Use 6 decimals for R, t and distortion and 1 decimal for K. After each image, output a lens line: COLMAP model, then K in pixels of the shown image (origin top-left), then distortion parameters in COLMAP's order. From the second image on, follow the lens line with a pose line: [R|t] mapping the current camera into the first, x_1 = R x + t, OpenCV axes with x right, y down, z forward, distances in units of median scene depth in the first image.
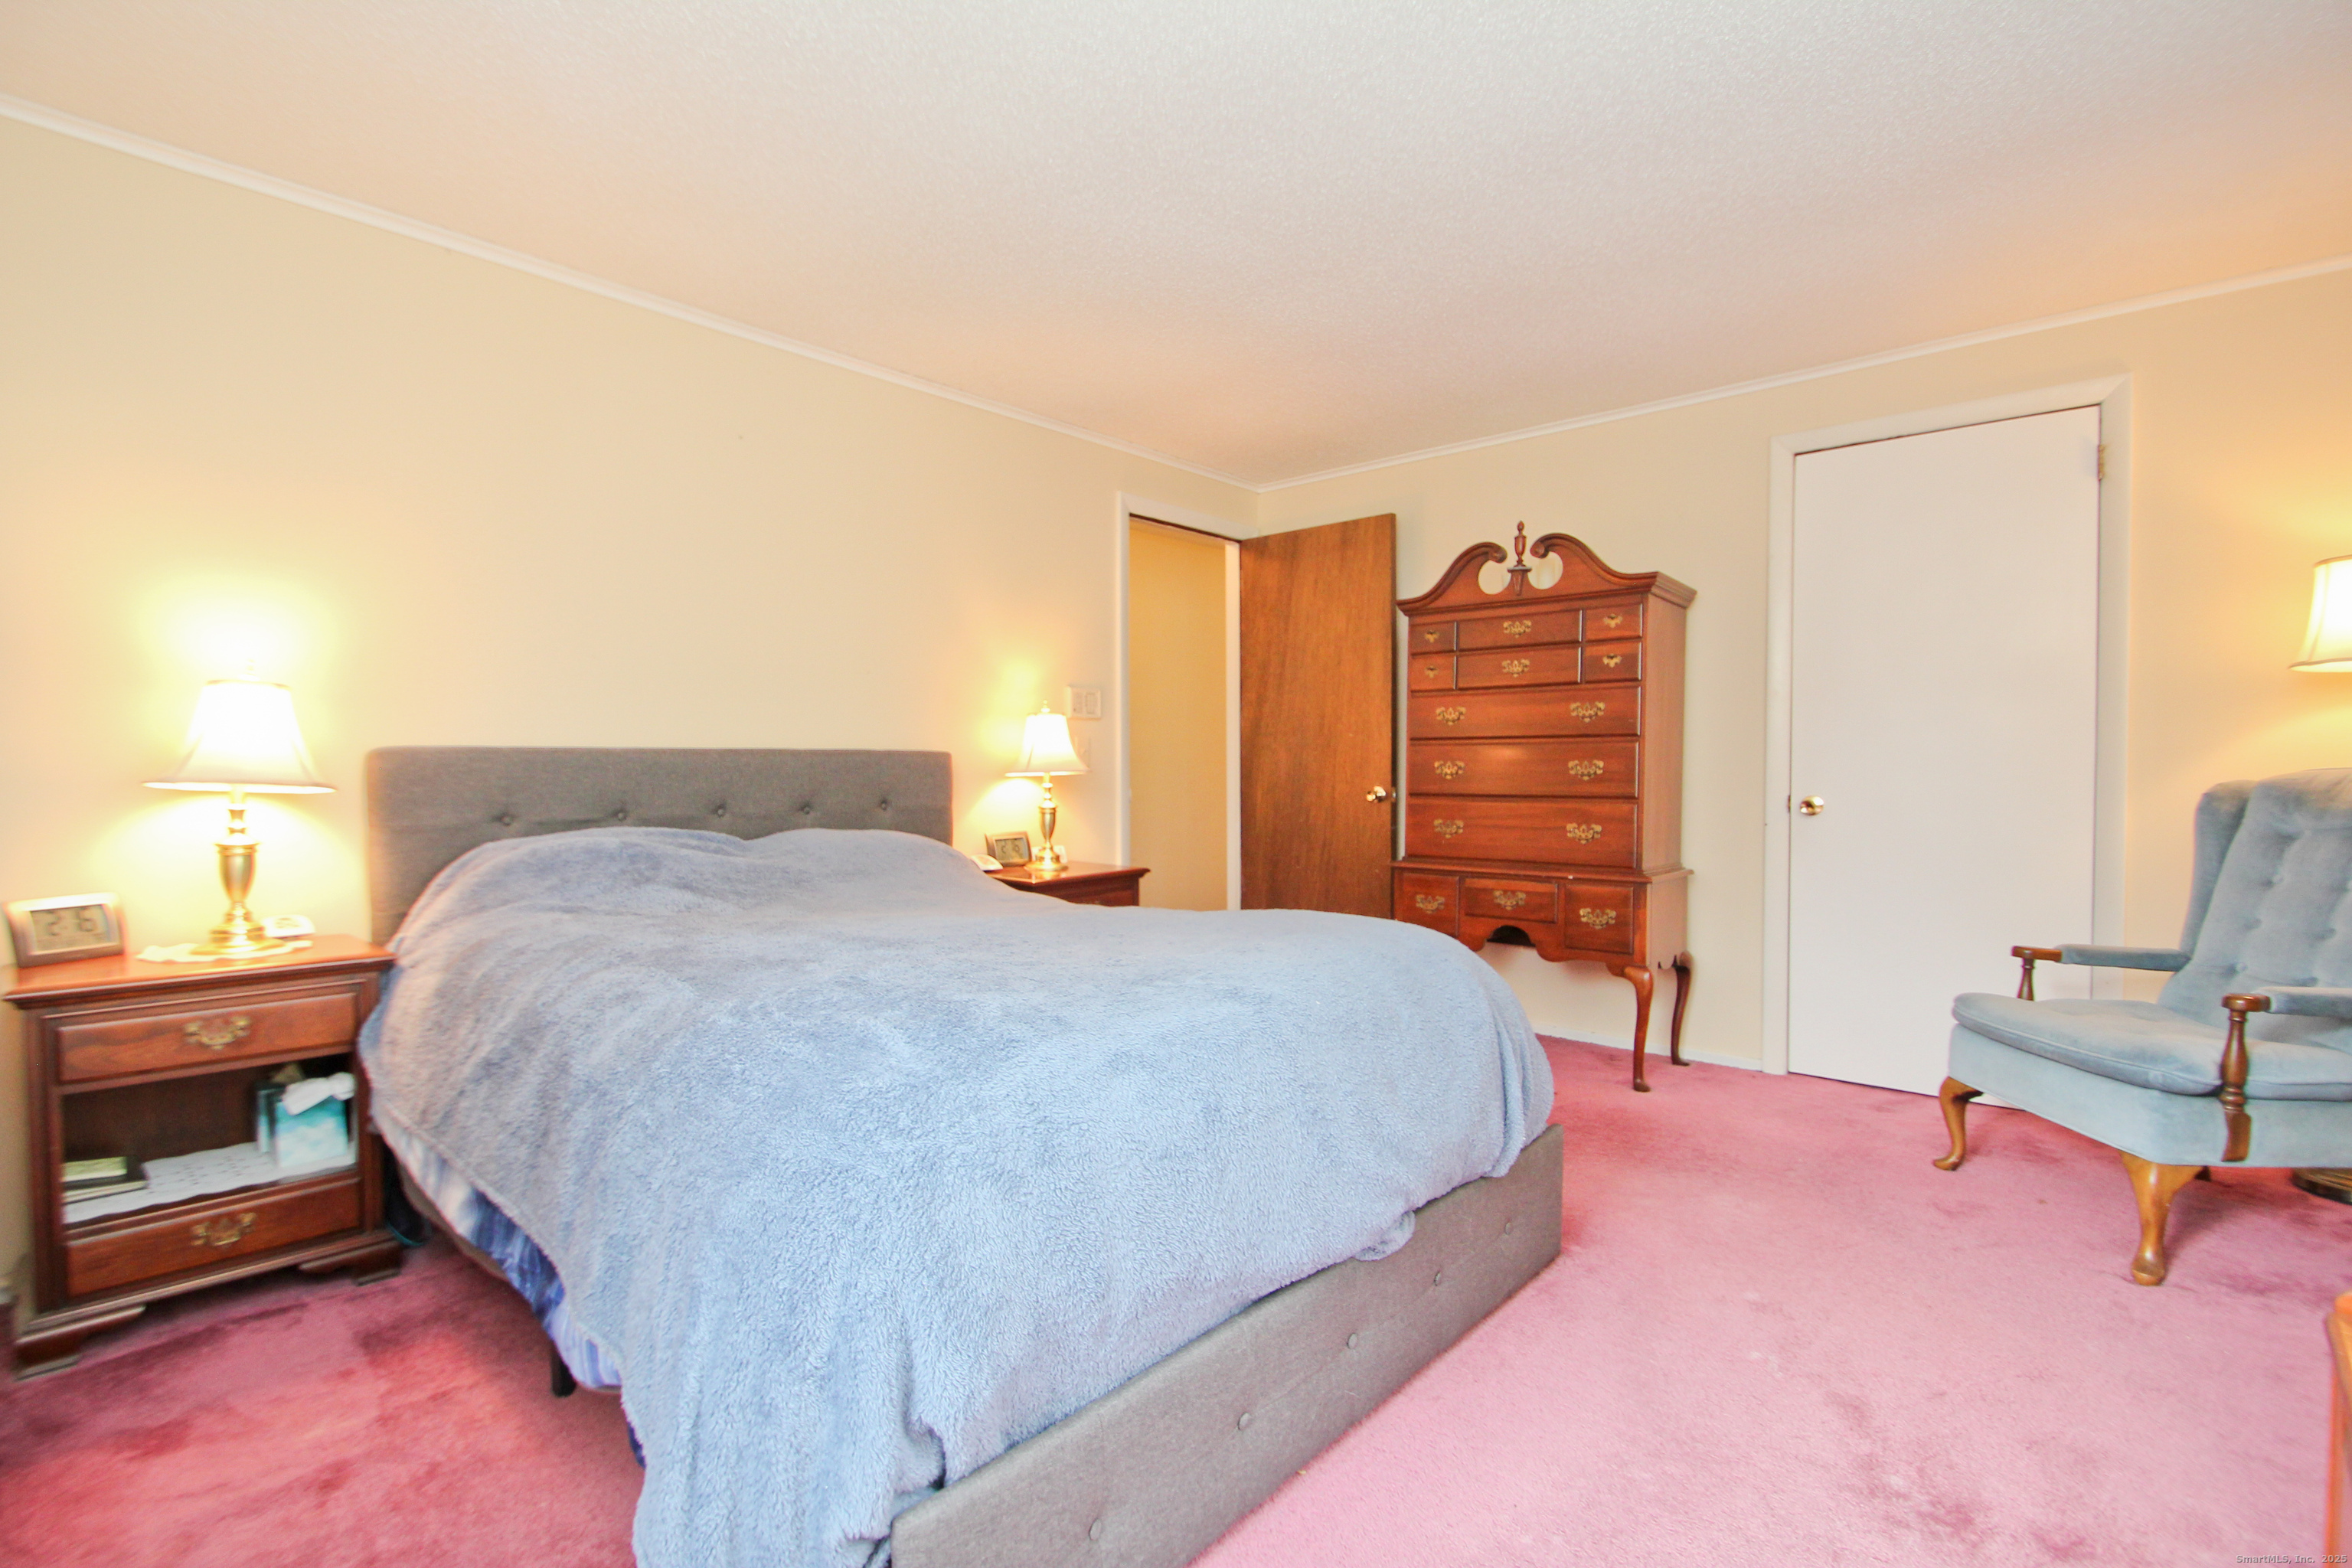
lens RADIAL K [[1092.0, 0, 1178.4], [0, 1092.0, 800.9], [0, 0, 1]] dist [0.005681, -0.017943]
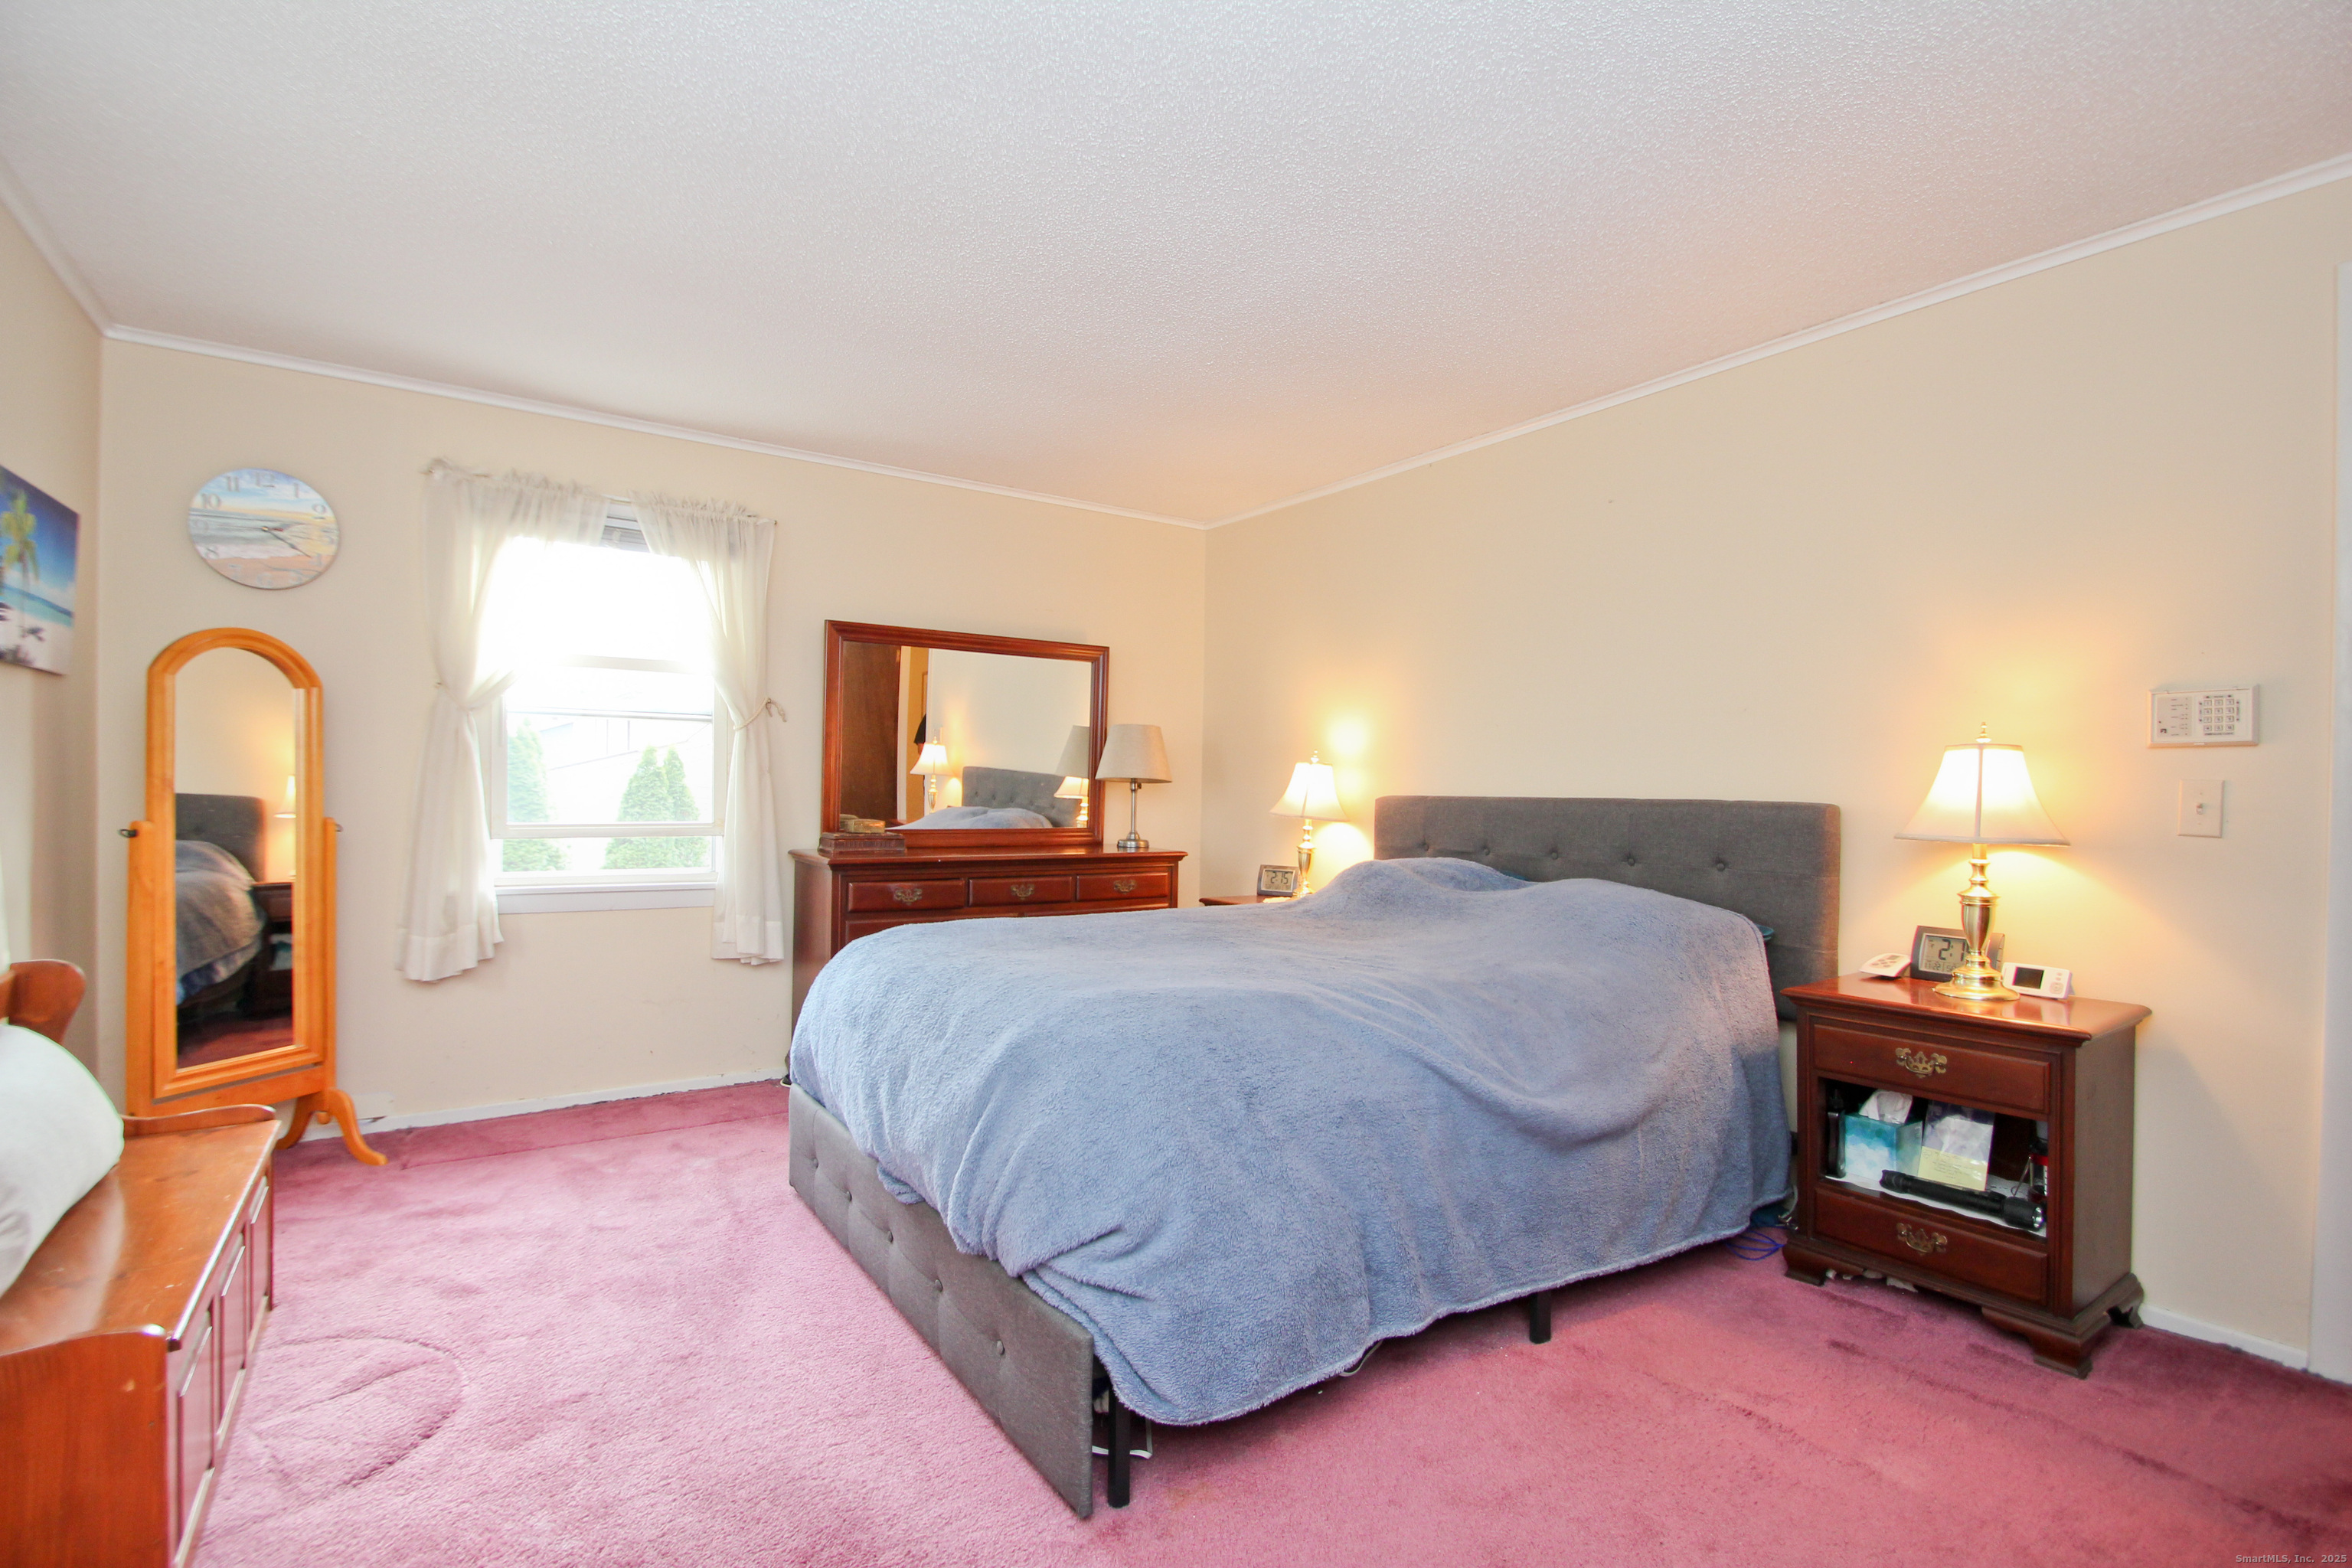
lens RADIAL K [[1092.0, 0, 1178.4], [0, 1092.0, 800.9], [0, 0, 1]] dist [0.005681, -0.017943]
pose [[-0.231624, -0.006936, -0.972781, 0.385696], [-0.058743, 0.998250, 0.006870, -0.015936], [0.971030, 0.058735, -0.231626, 0.480897]]
